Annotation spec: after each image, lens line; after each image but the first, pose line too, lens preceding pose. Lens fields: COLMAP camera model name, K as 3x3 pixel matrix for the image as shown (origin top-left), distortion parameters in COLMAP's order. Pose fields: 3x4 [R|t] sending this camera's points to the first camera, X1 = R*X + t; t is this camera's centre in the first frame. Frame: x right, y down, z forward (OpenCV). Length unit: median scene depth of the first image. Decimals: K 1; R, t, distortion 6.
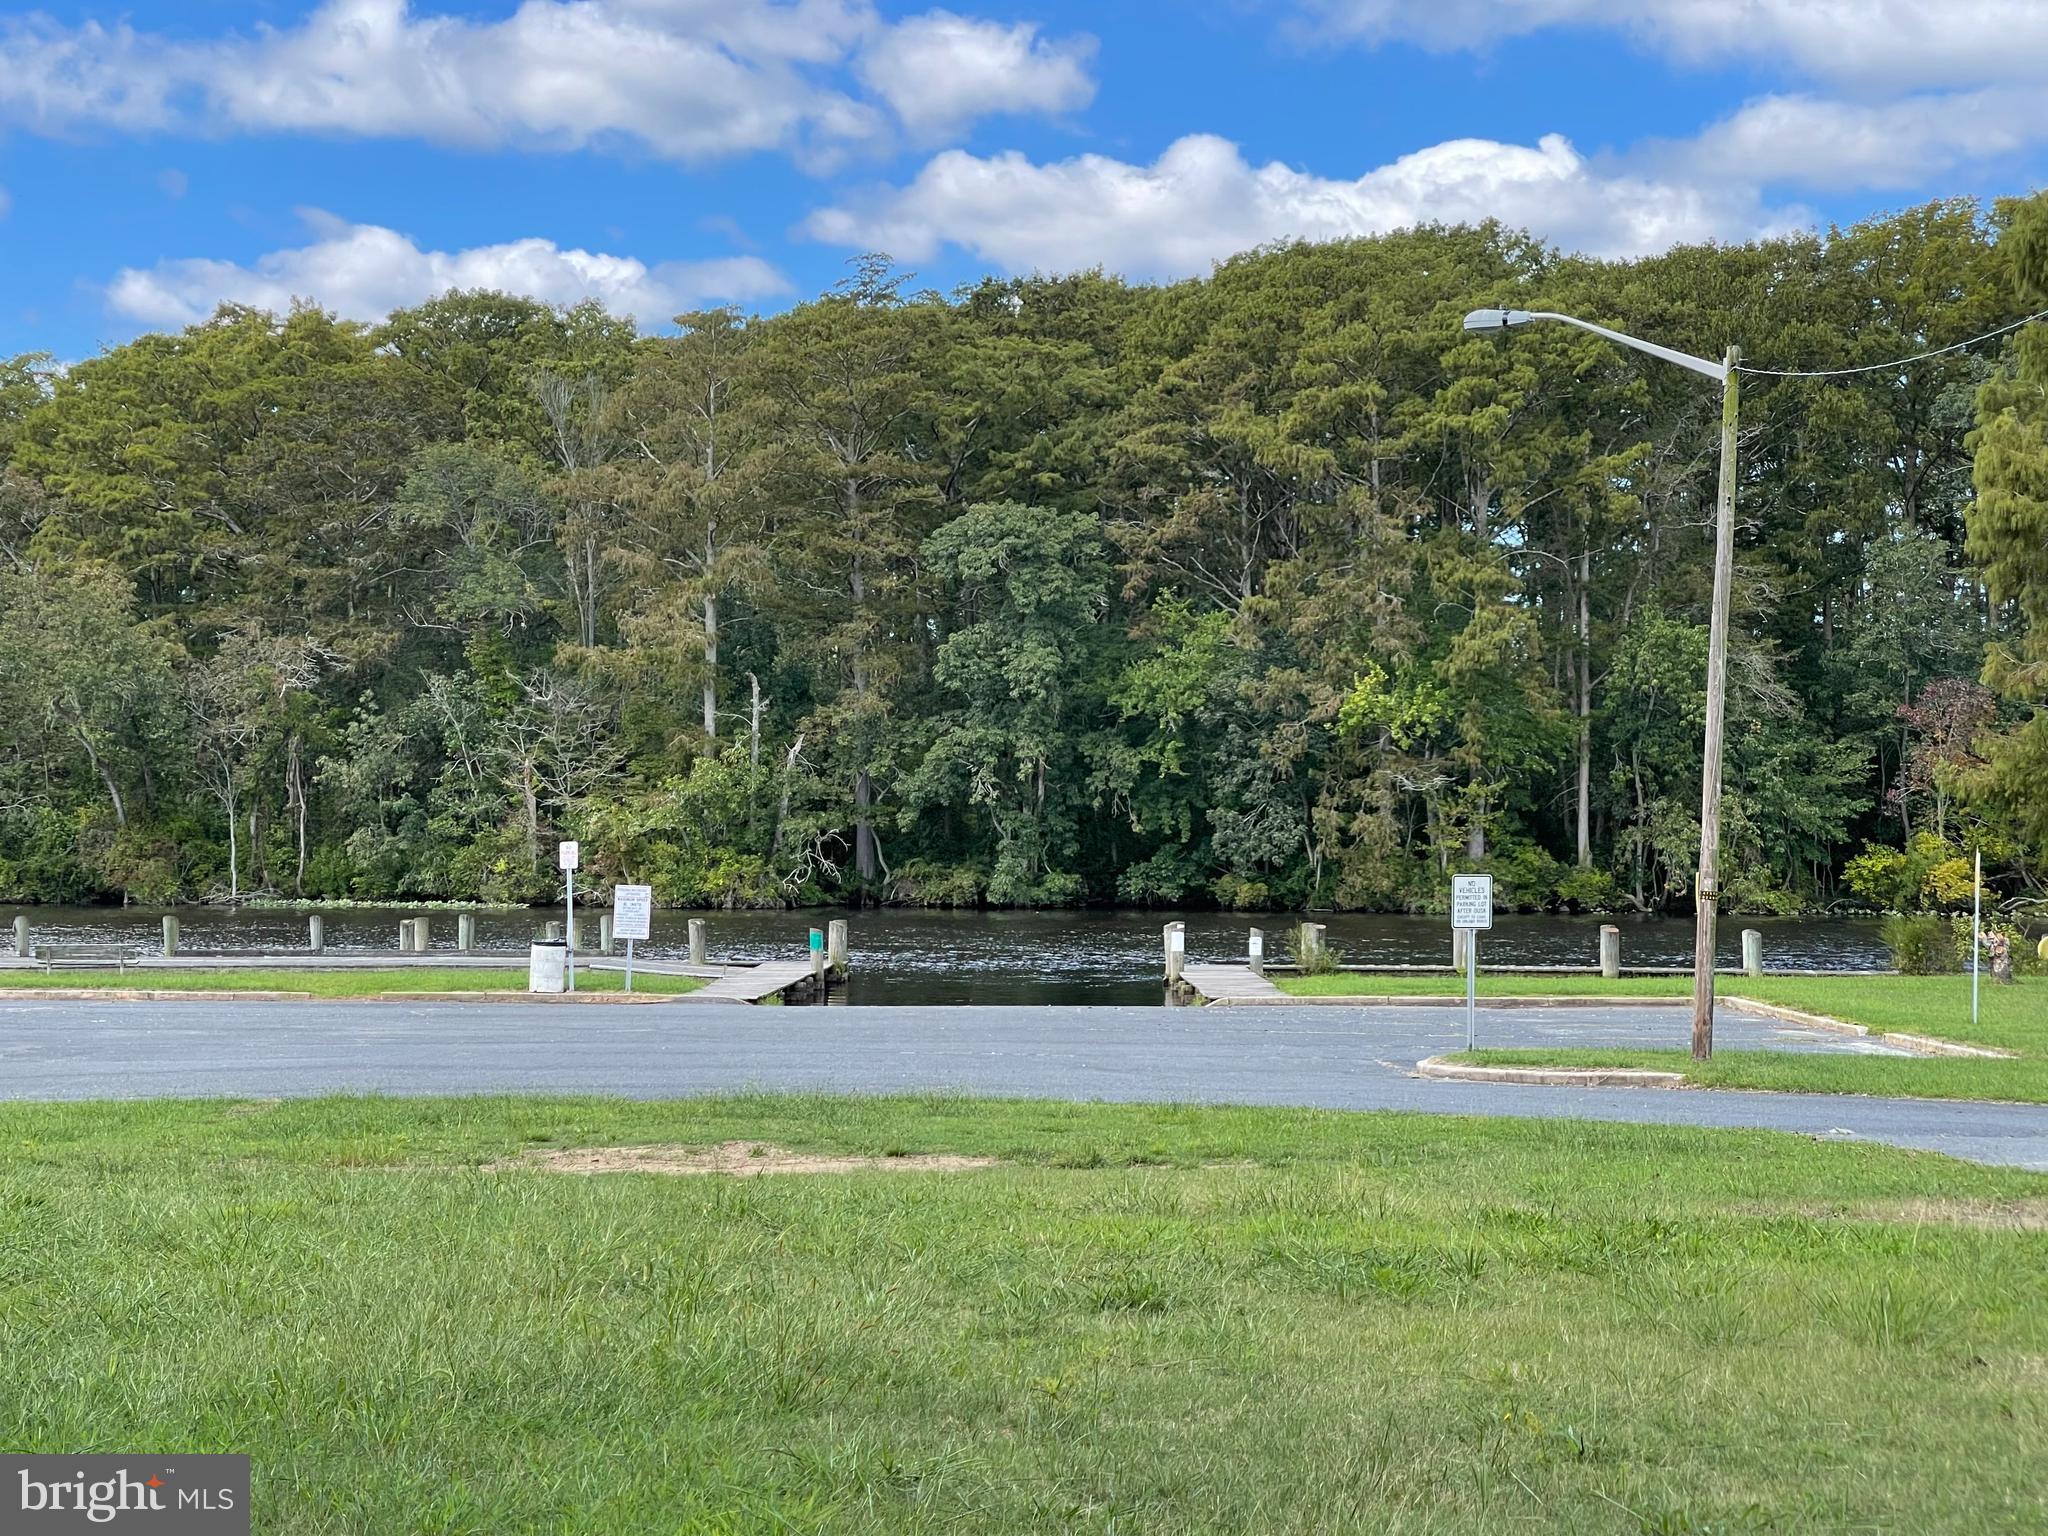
lens RADIAL K [[3808.0, 0, 1017.2], [0, 3808.0, 767.0], [0, 0, 1]] dist [0.171576, 0.000000]
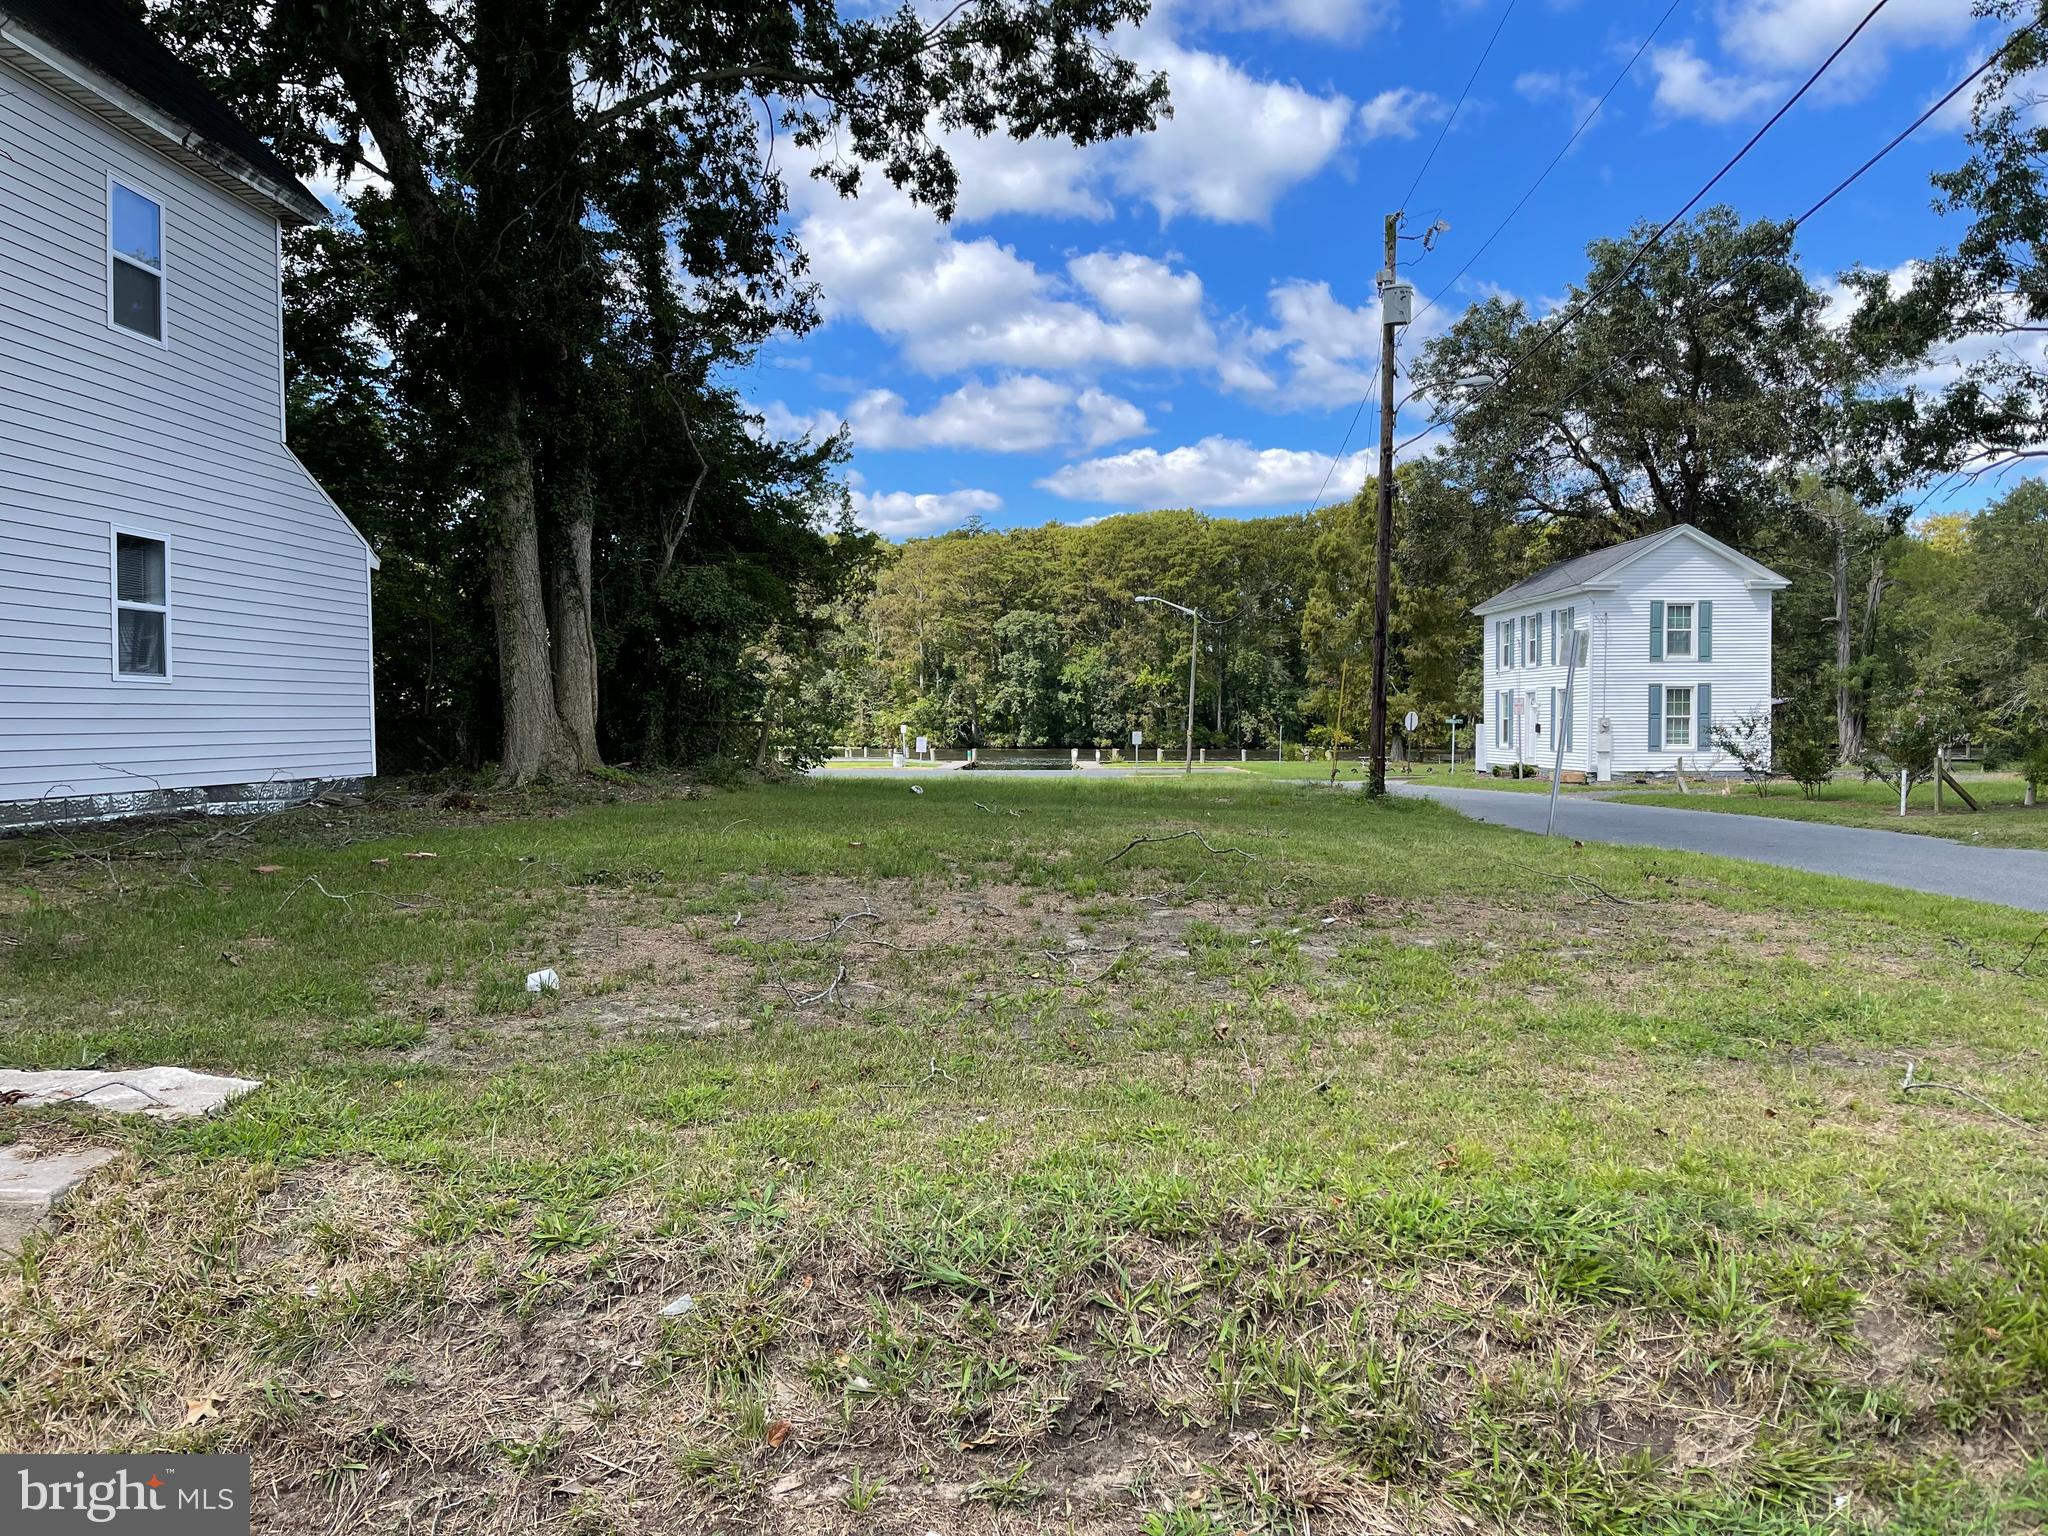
lens RADIAL K [[1604.7, 0, 1032.9], [0, 1604.7, 774.3], [0, 0, 1]] dist [0.119704, -0.010113]
pose [[0.999965, -0.005257, 0.006492, -0.003654], [0.004919, 0.998686, 0.051006, -0.006081], [-0.006752, -0.050972, 0.998677, -0.245183]]
